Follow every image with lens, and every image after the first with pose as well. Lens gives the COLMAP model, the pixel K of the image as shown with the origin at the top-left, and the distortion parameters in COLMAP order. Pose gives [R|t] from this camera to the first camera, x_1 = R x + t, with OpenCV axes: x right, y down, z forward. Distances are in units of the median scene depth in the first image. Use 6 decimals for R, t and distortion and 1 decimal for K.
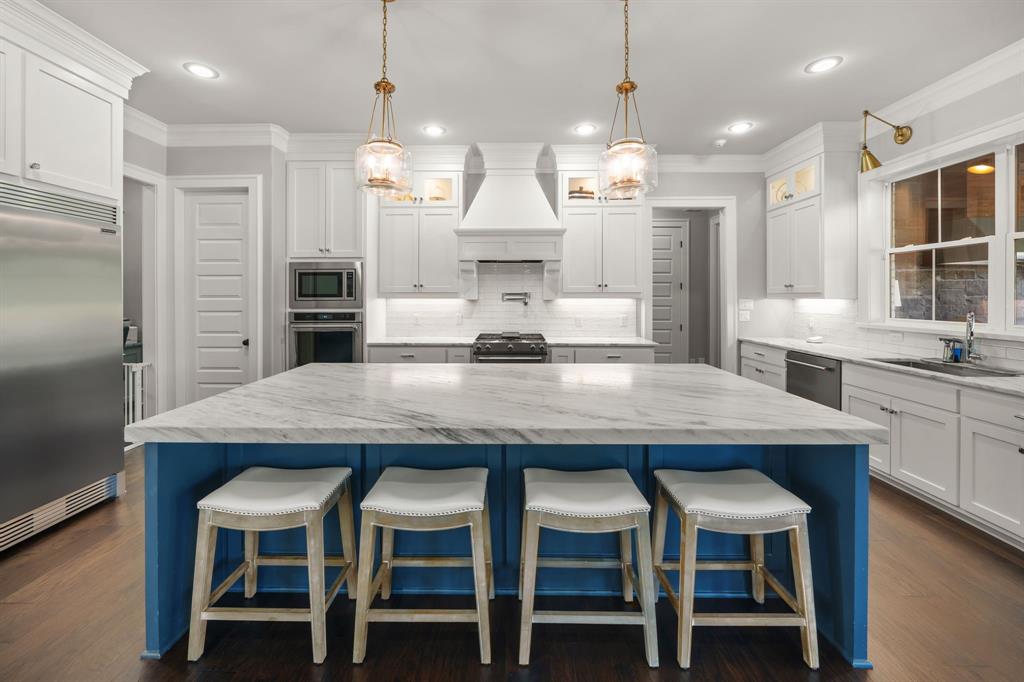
lens RADIAL K [[386.4, 0, 506.9], [0, 386.4, 298.5], [0, 0, 1]] dist [0.000337, 0.000154]
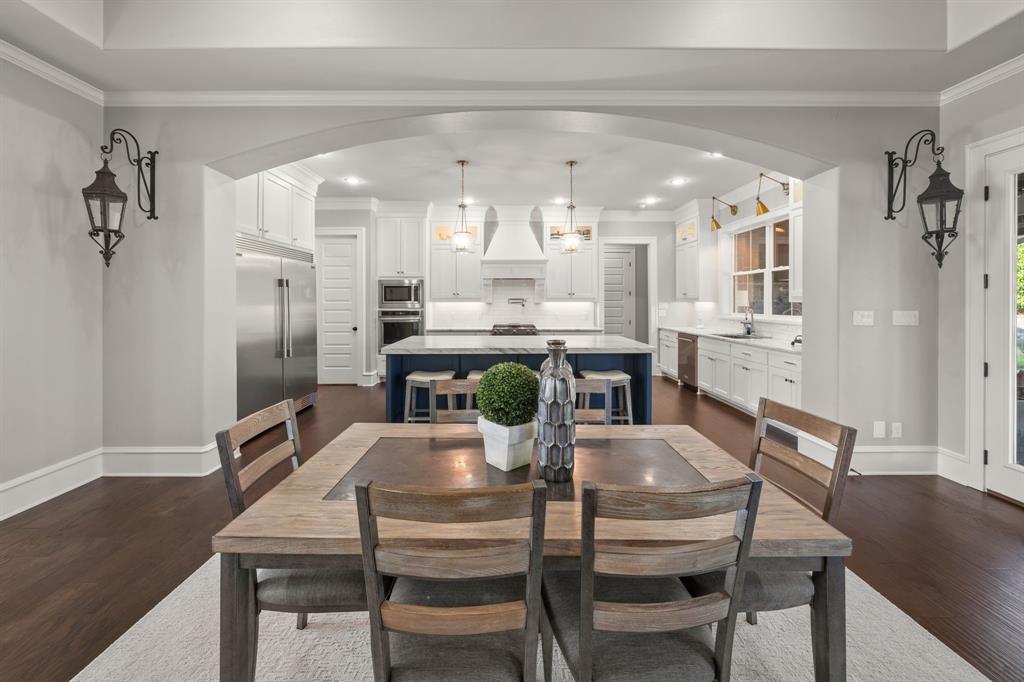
lens RADIAL K [[441.1, 0, 507.7], [0, 441.1, 312.7], [0, 0, 1]] dist [-0.000166, 0.000066]
pose [[0.999448, -0.002033, 0.033165, -0.081773], [0.001353, 0.999788, 0.020530, 0.007391], [-0.033200, -0.020473, 0.999239, -0.868063]]
